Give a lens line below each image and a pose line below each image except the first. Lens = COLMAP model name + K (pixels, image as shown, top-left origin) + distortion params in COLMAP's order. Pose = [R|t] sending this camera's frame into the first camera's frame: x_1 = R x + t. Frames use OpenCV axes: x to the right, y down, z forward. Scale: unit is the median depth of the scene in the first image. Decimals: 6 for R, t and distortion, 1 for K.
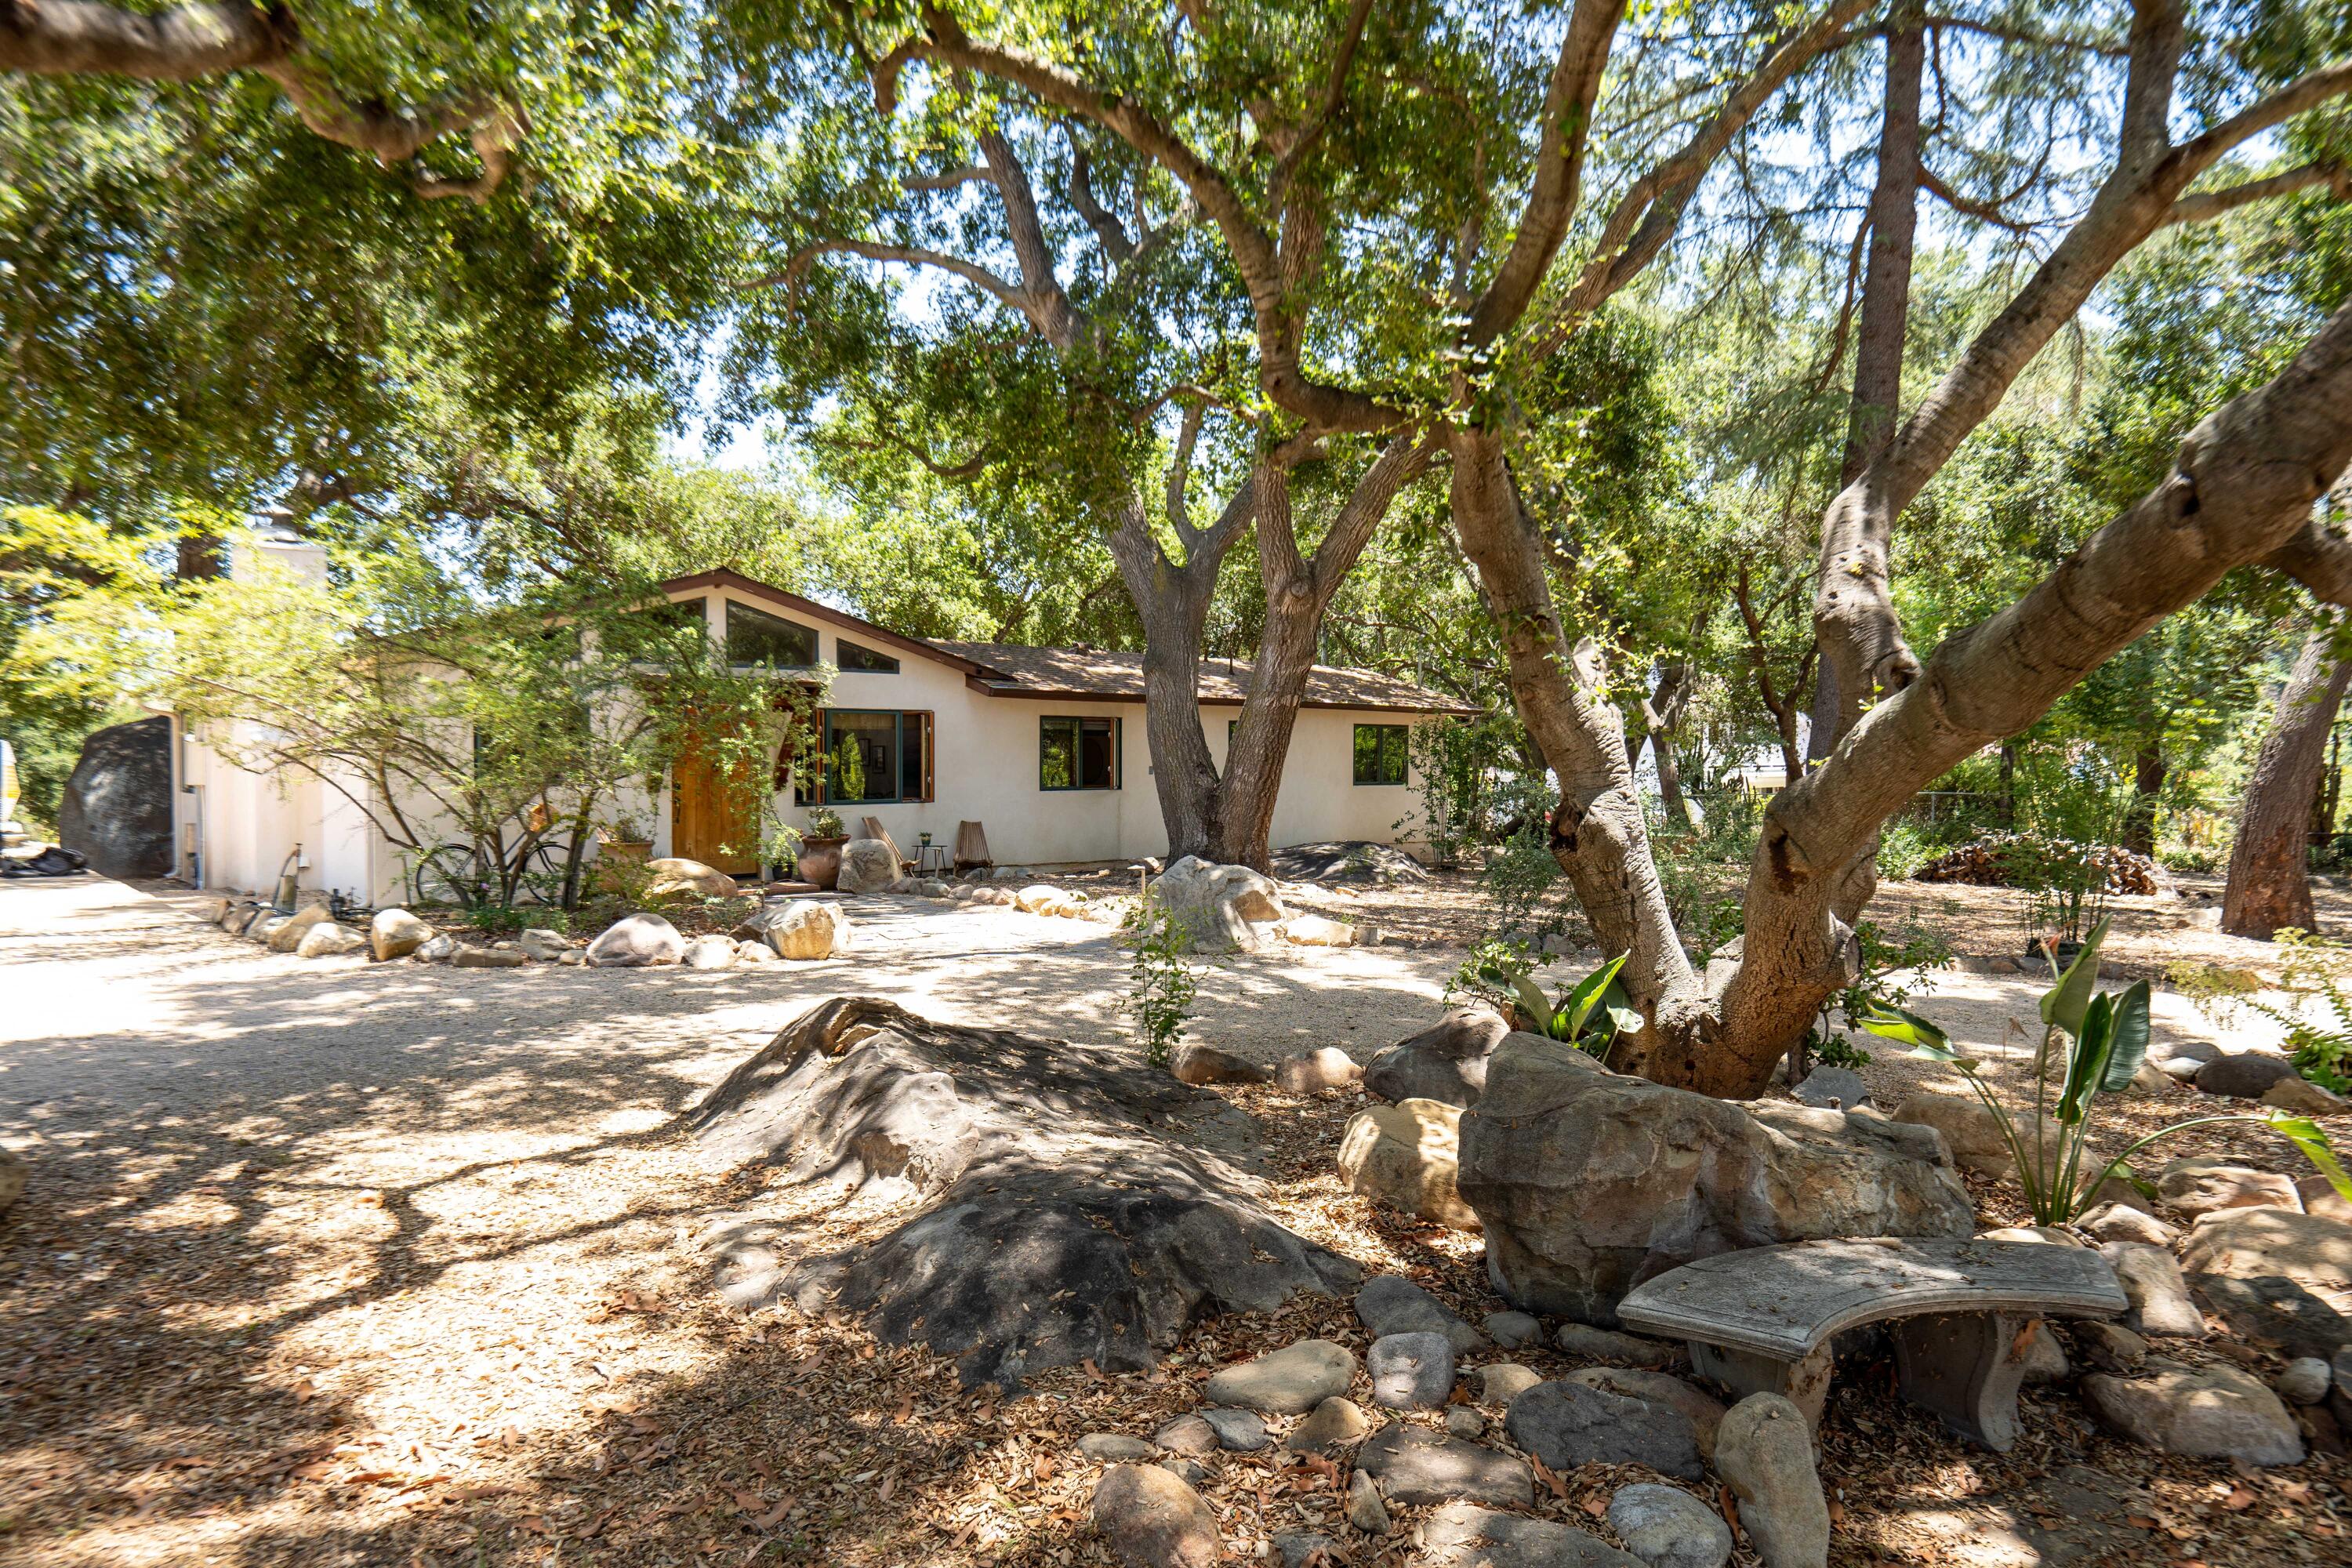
lens RADIAL K [[1495.2, 0, 1176.8], [0, 1495.2, 781.0], [0, 0, 1]] dist [0.000278, 0.000029]
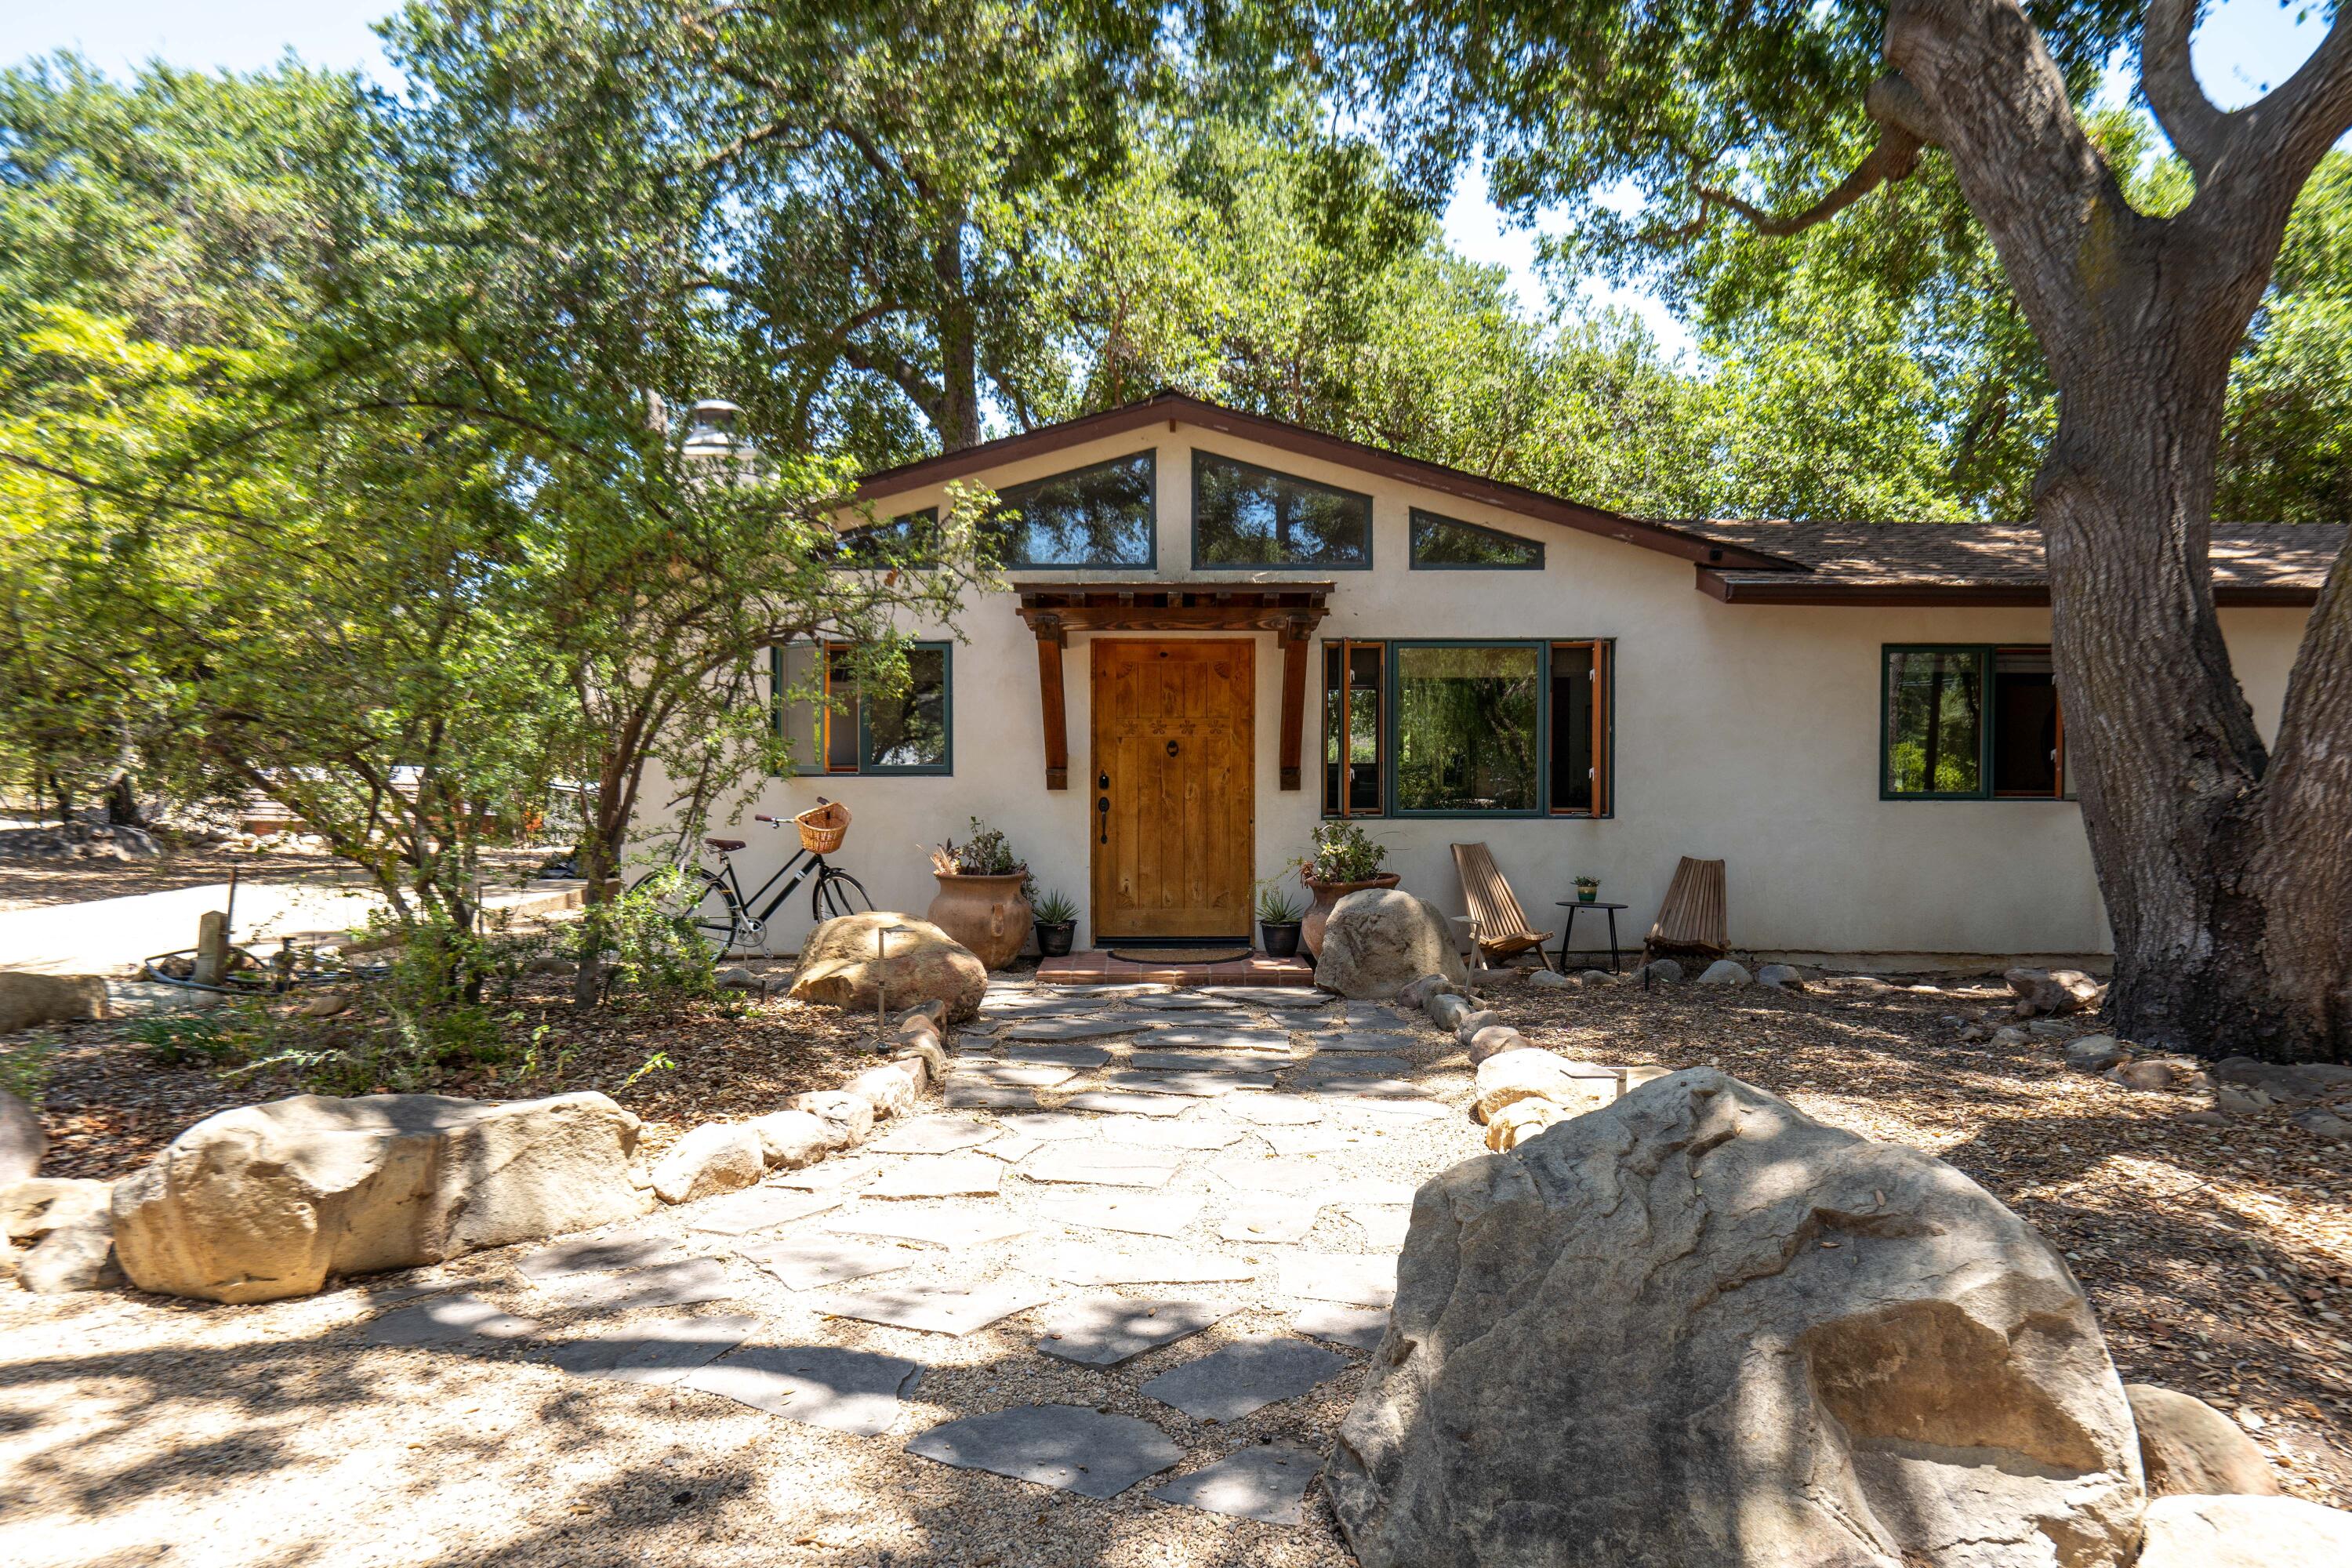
lens RADIAL K [[1557.5, 0, 1173.1], [0, 1557.5, 783.8], [0, 0, 1]] dist [0.003810, 0.000799]
pose [[0.753926, 0.008455, -0.656905, 0.070729], [-0.009369, 0.999954, 0.002118, 0.002479], [0.656893, 0.004558, 0.753970, 0.505111]]
